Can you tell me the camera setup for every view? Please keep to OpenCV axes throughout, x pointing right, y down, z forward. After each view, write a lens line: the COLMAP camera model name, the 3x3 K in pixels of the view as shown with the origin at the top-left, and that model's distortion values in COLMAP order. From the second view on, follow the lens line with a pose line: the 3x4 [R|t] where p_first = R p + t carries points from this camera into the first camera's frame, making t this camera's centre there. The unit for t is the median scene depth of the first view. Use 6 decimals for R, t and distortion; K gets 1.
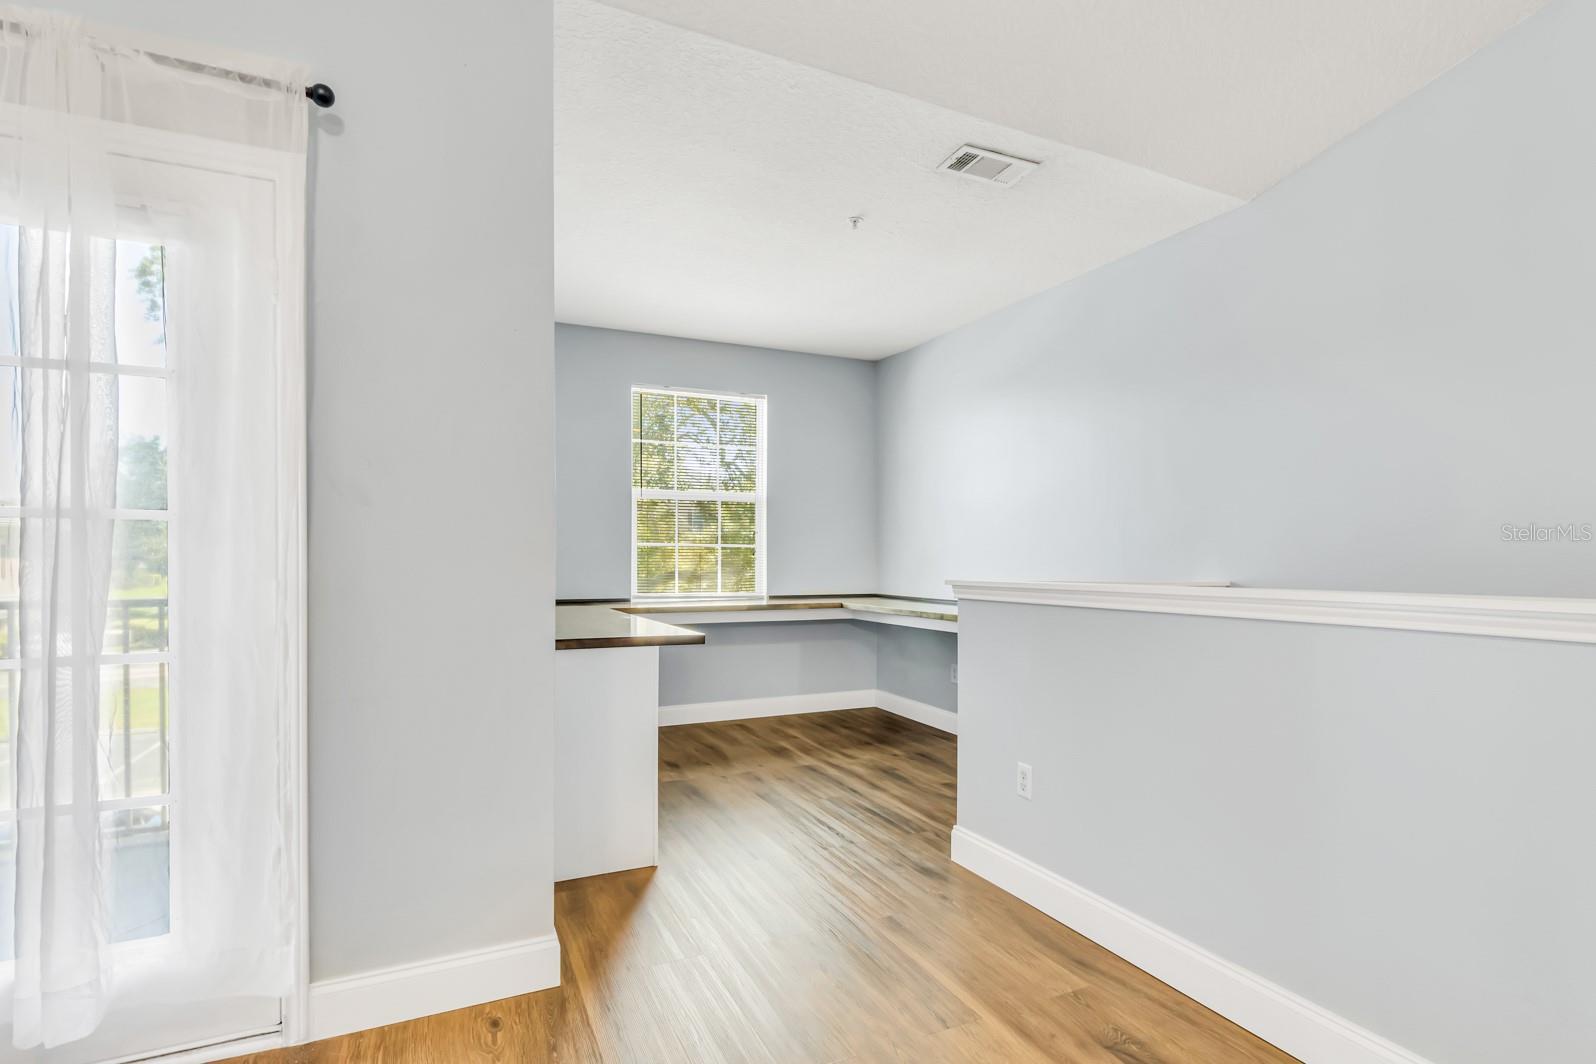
lens RADIAL K [[746.4, 0, 802.0], [0, 746.4, 560.1], [0, 0, 1]] dist [-0.003233, 0.000345]
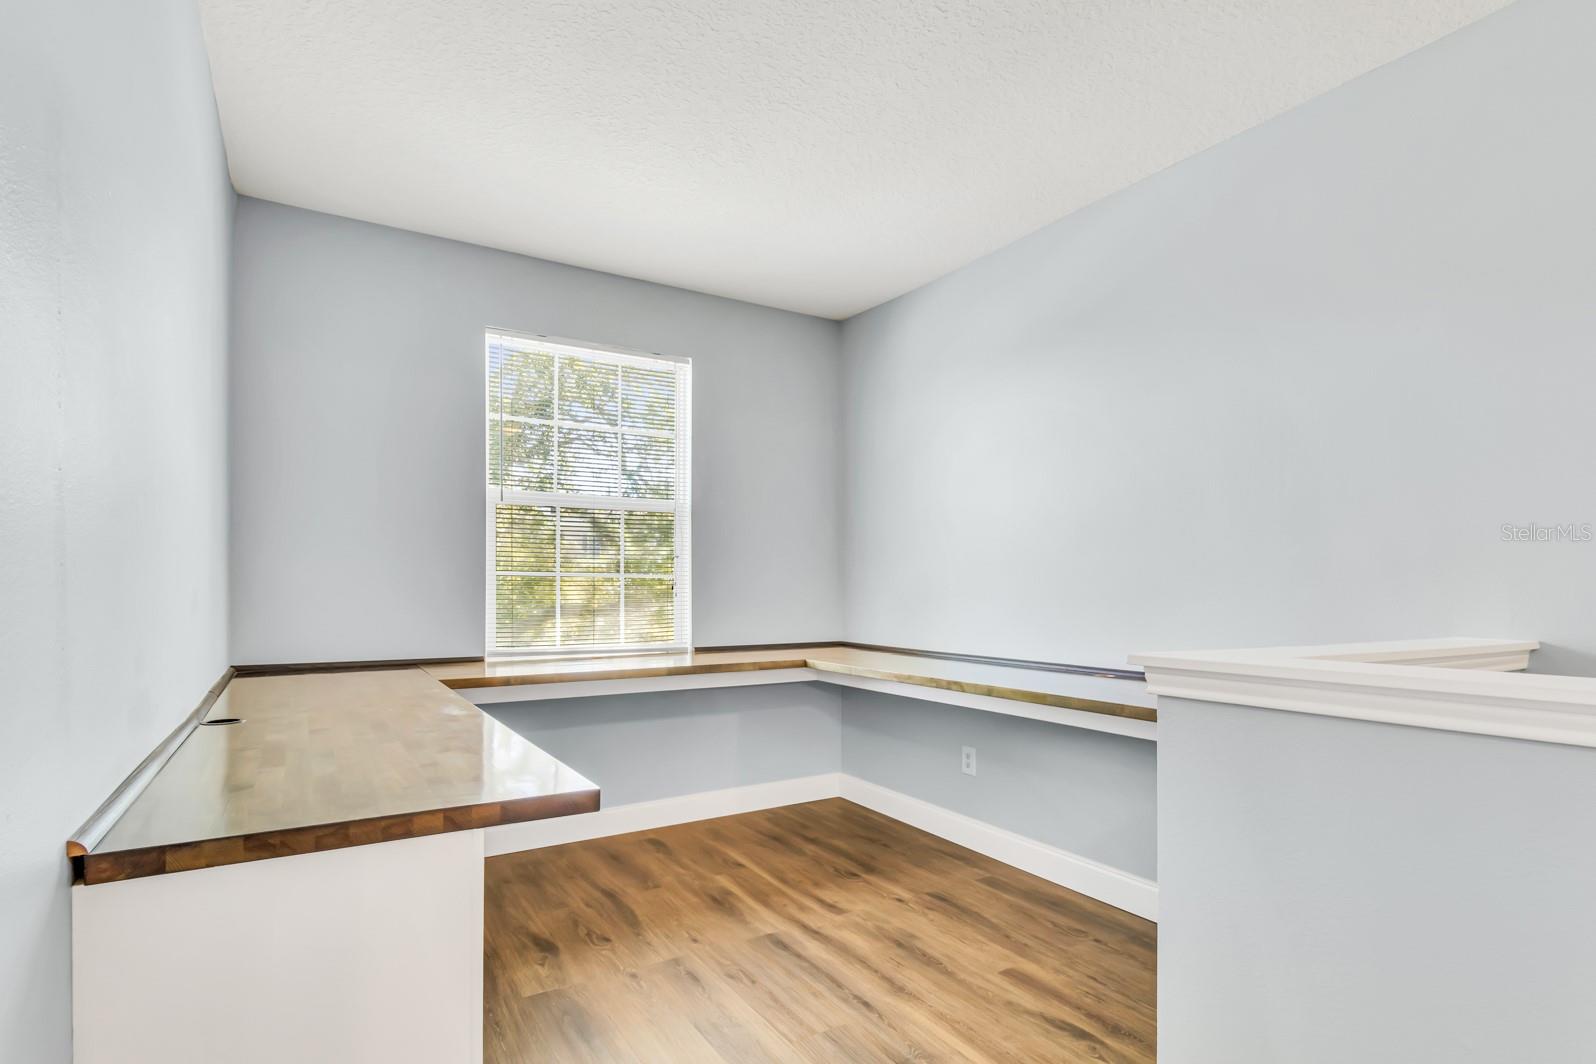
lens RADIAL K [[766.8, 0, 766.5], [0, 766.8, 577.1], [0, 0, 1]] dist [0.005061, 0.000382]
pose [[0.996551, -0.002150, 0.082957, -0.040259], [0.003558, 0.999852, -0.016827, -0.005978], [-0.082908, 0.017064, 0.996411, 0.310601]]
